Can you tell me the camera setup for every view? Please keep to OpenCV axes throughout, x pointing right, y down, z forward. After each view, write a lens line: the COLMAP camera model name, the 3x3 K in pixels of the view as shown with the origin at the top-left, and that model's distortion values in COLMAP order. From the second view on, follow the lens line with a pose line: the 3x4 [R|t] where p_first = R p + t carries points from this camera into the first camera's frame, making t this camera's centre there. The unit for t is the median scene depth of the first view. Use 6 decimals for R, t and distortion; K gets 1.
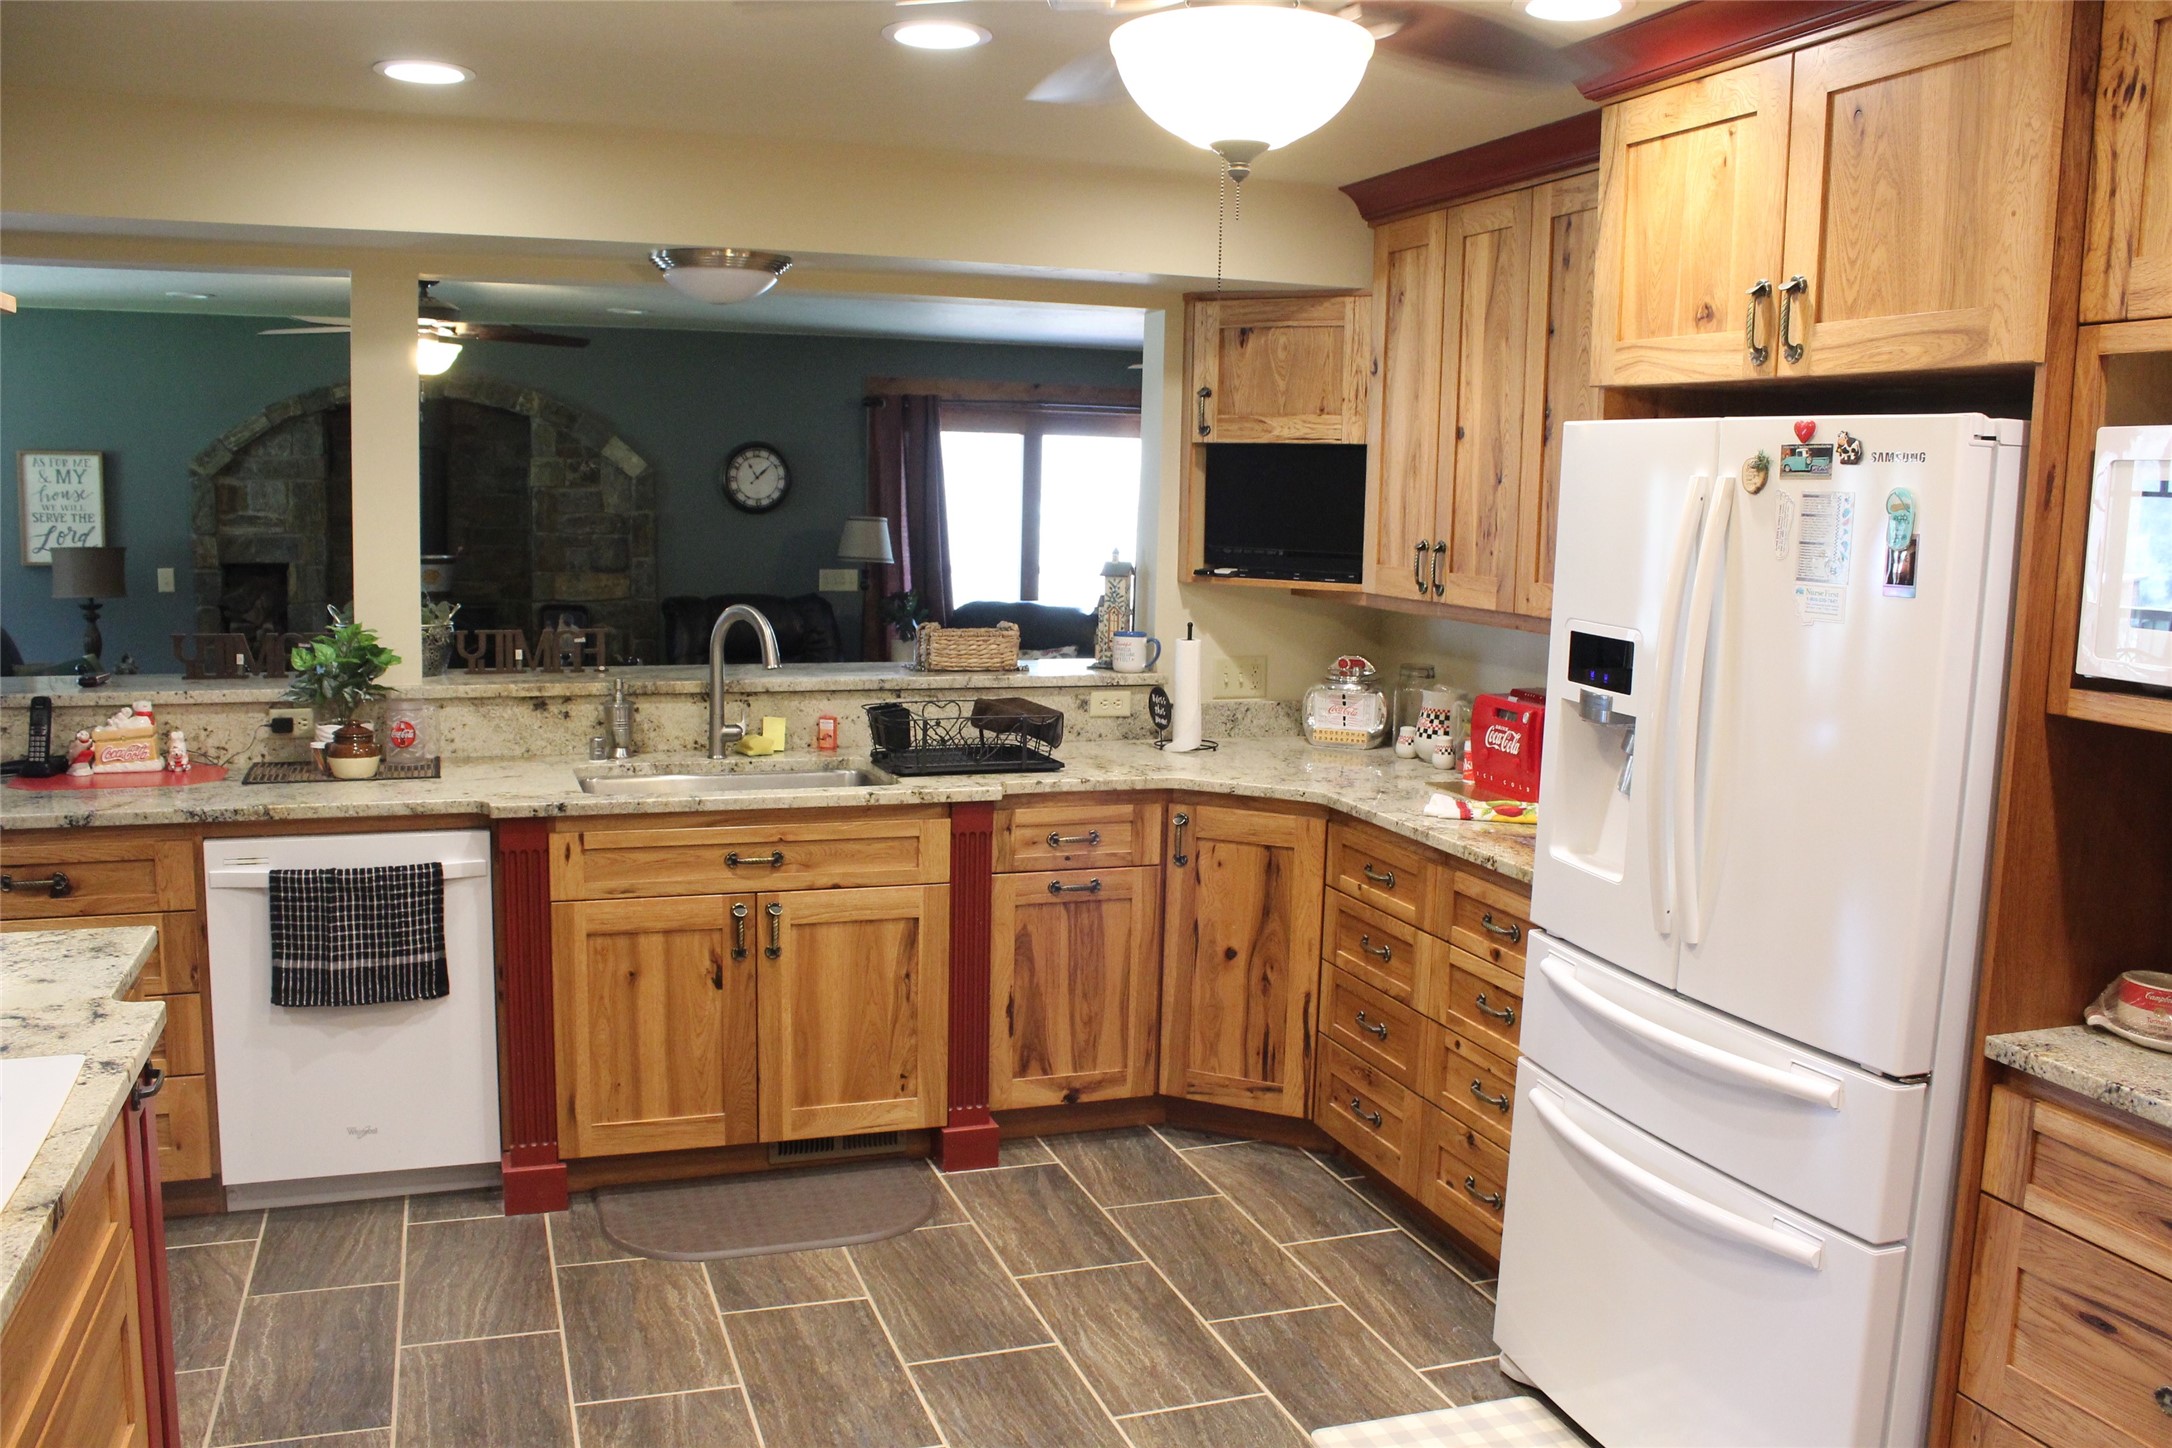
lens RADIAL K [[1797.6, 0, 1086.0], [0, 1797.6, 724.0], [0, 0, 1]] dist [-0.163703, 0.151893]
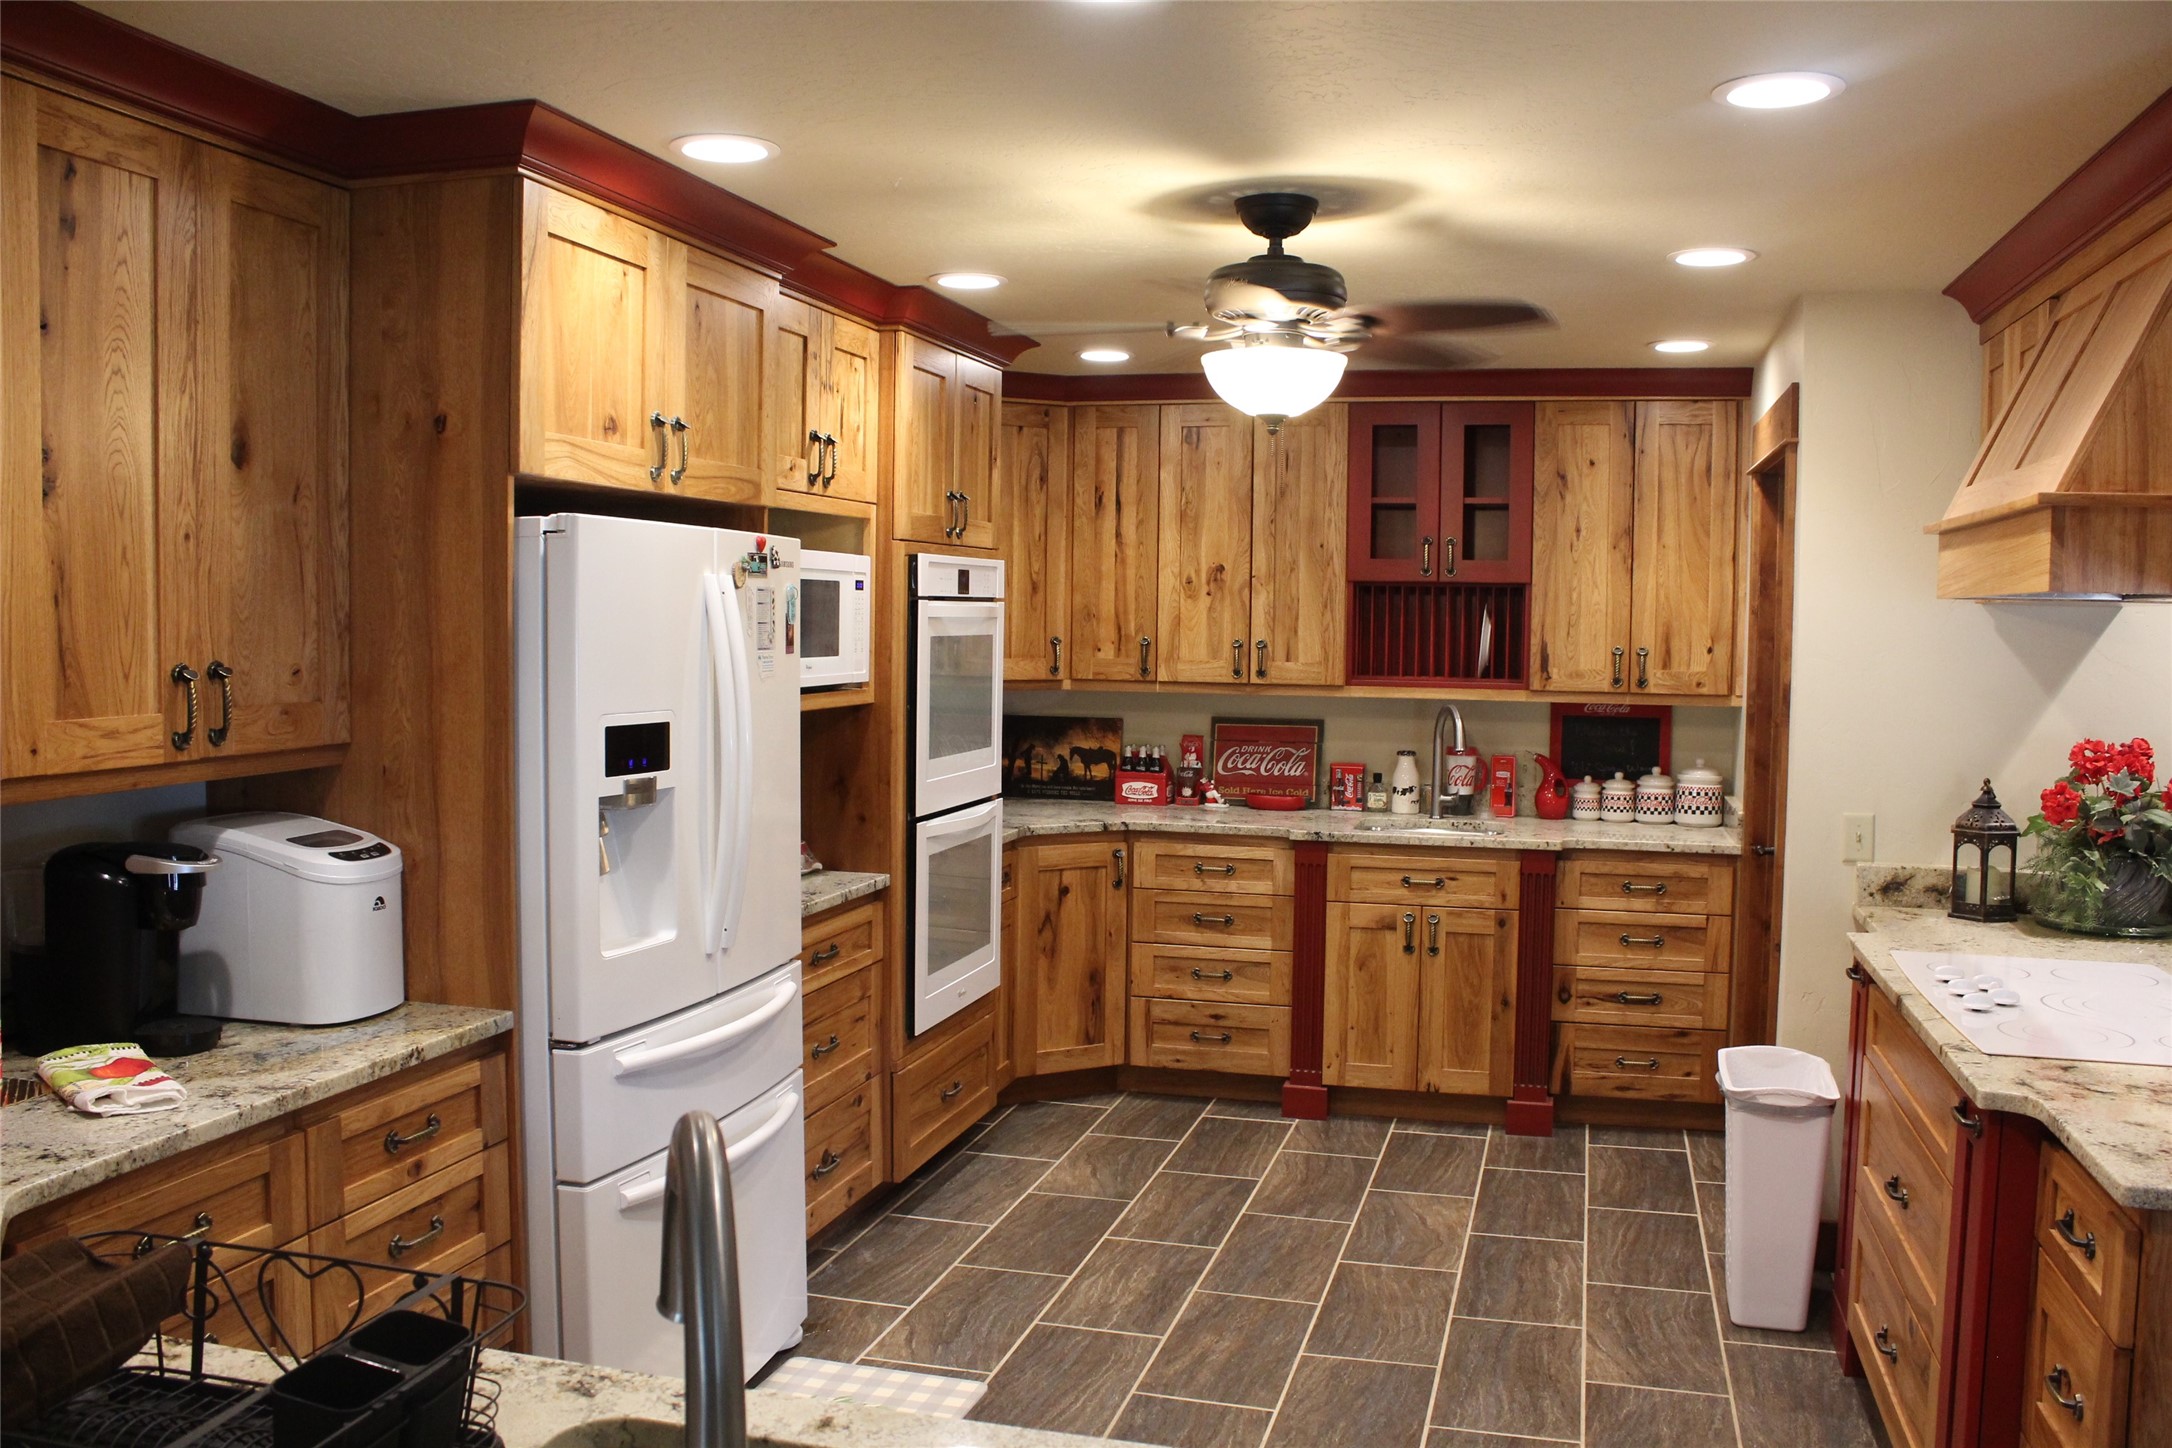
lens RADIAL K [[1797.6, 0, 1086.0], [0, 1797.6, 724.0], [0, 0, 1]] dist [-0.163703, 0.151893]
pose [[-0.818469, -0.070569, 0.570201, -0.522728], [0.043006, 0.982120, 0.183281, -0.229309], [-0.572939, 0.174531, -0.800799, 1.676356]]
